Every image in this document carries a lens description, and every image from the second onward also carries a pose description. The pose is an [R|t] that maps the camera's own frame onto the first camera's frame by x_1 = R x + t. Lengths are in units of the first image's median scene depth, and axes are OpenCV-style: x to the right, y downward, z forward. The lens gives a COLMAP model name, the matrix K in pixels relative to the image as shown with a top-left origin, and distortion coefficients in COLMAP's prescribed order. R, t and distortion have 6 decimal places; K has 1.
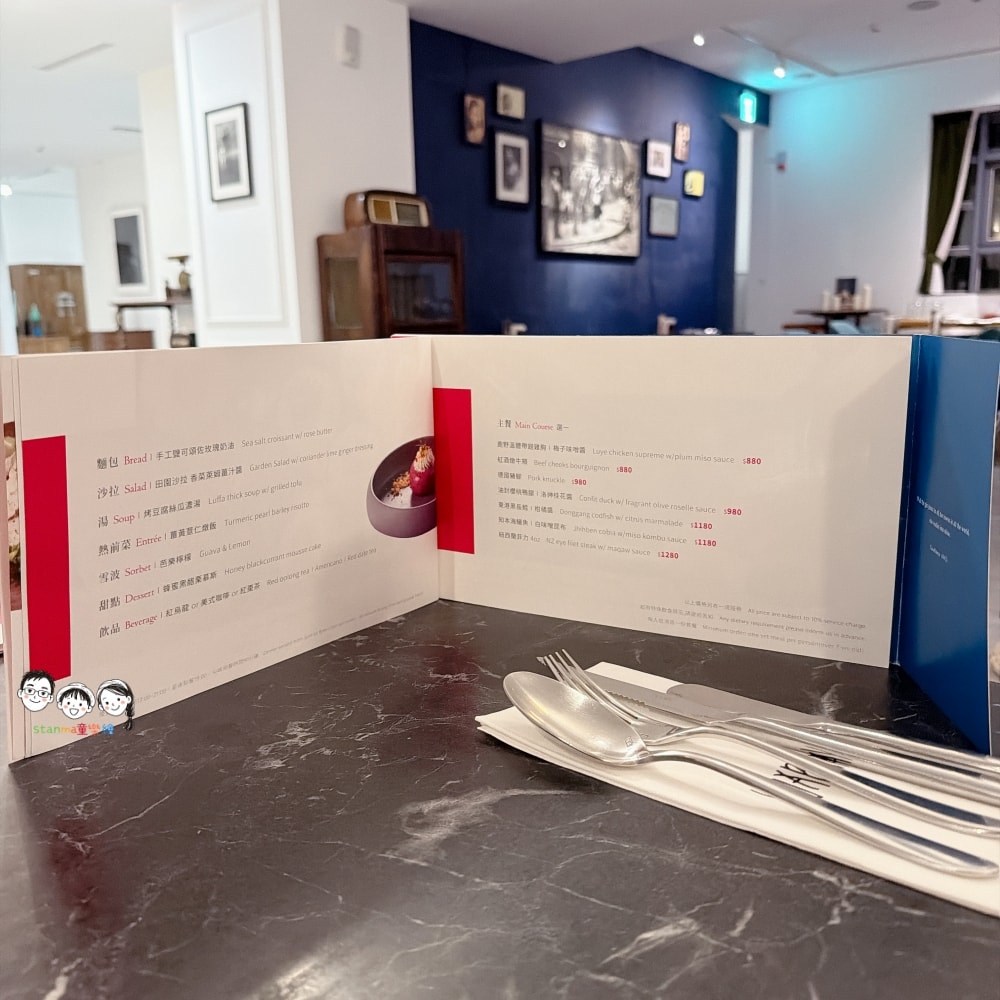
lens RADIAL K [[969.5, 0, 497.9], [0, 969.5, 497.3], [0, 0, 1]] dist [-0.074928, 0.000000]
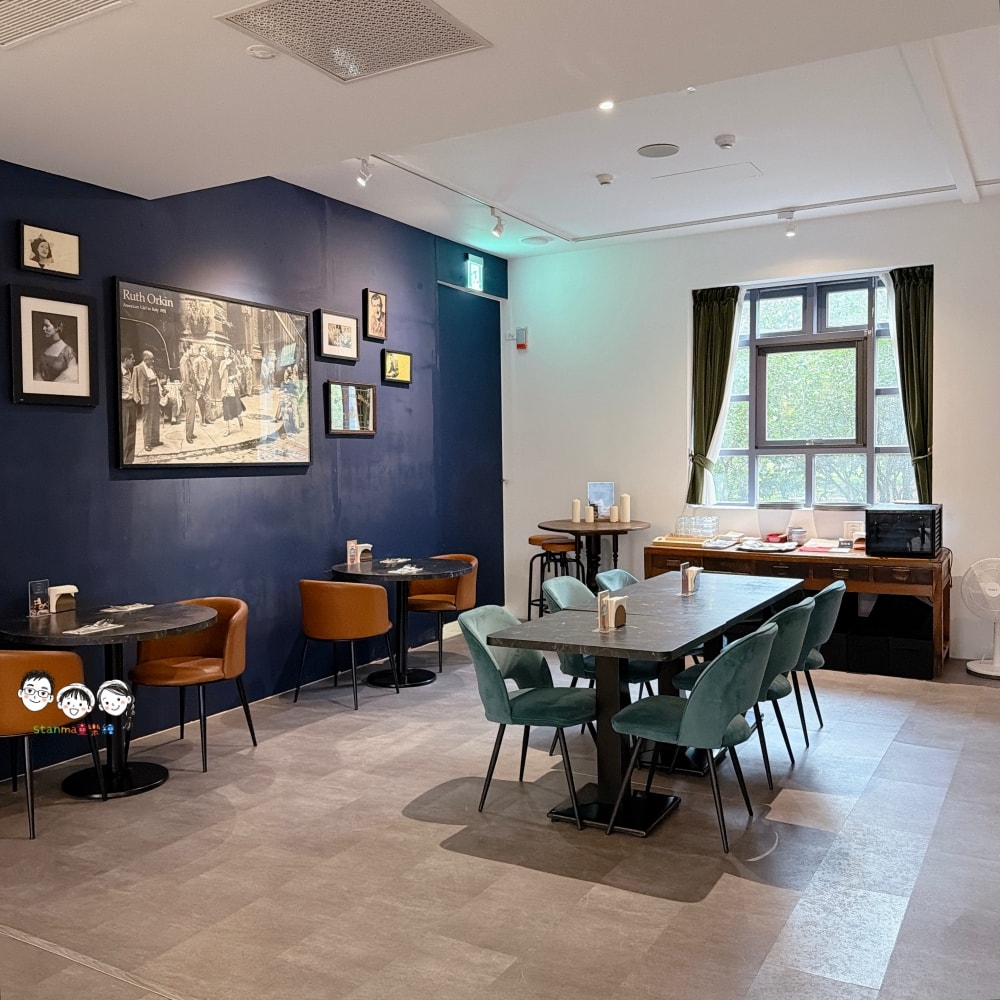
lens RADIAL K [[969.5, 0, 500.7], [0, 969.5, 502.7], [0, 0, 1]] dist [-0.074928, 0.000000]
pose [[0.983645, 0.006758, 0.179992, 0.170907], [0.021520, 0.987728, -0.154693, -0.111166], [-0.178829, 0.156036, 0.971428, 0.280455]]
